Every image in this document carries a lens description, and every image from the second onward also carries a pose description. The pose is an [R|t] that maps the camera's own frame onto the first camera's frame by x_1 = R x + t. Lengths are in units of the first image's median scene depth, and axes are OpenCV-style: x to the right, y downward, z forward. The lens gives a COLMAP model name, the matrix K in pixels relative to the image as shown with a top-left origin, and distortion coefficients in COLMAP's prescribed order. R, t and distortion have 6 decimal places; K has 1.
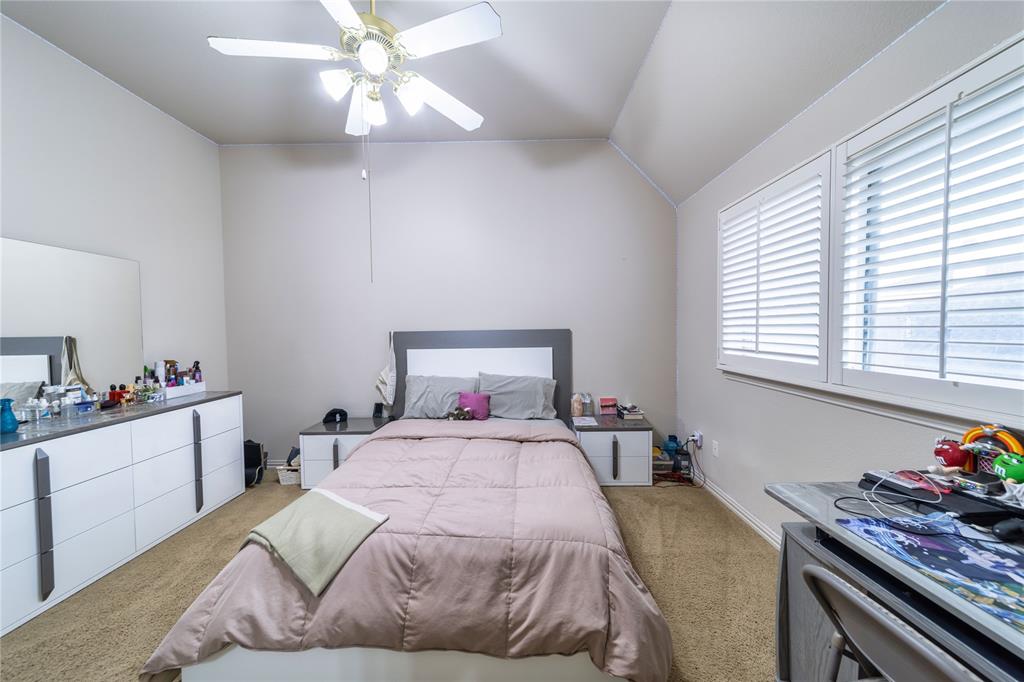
lens RADIAL K [[354.4, 0, 516.0], [0, 354.4, 341.2], [0, 0, 1]] dist [0.008112, -0.000032]
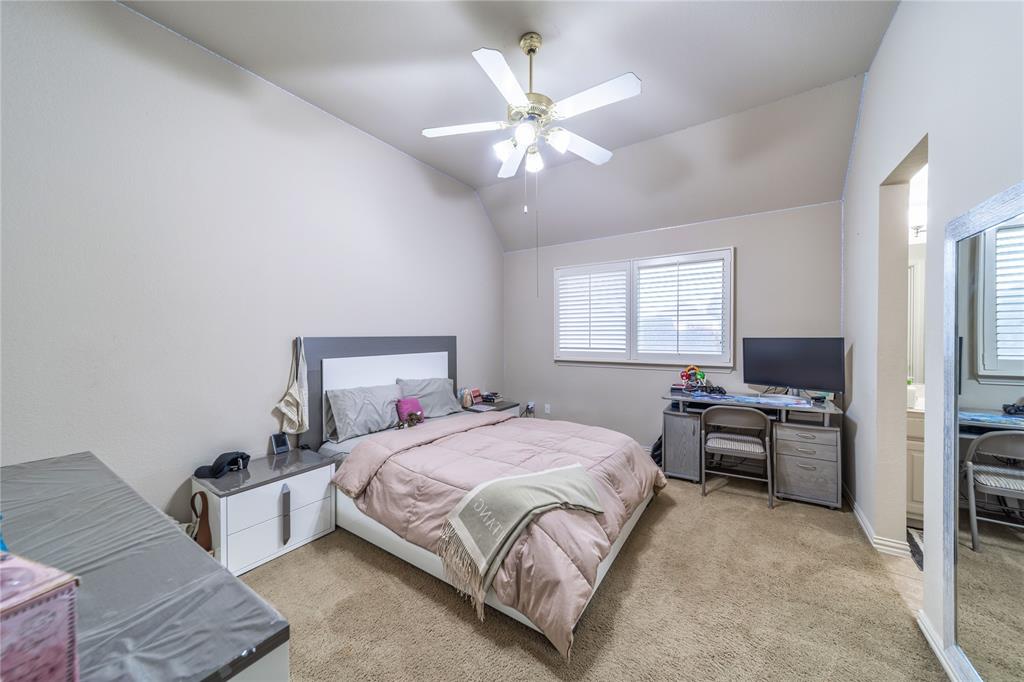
lens RADIAL K [[354.4, 0, 516.0], [0, 354.4, 341.2], [0, 0, 1]] dist [0.008112, -0.000032]
pose [[0.545744, -0.002082, 0.837949, -0.788734], [0.024557, 0.999607, -0.013510, 0.005089], [-0.837592, 0.027950, 0.545581, 0.190310]]
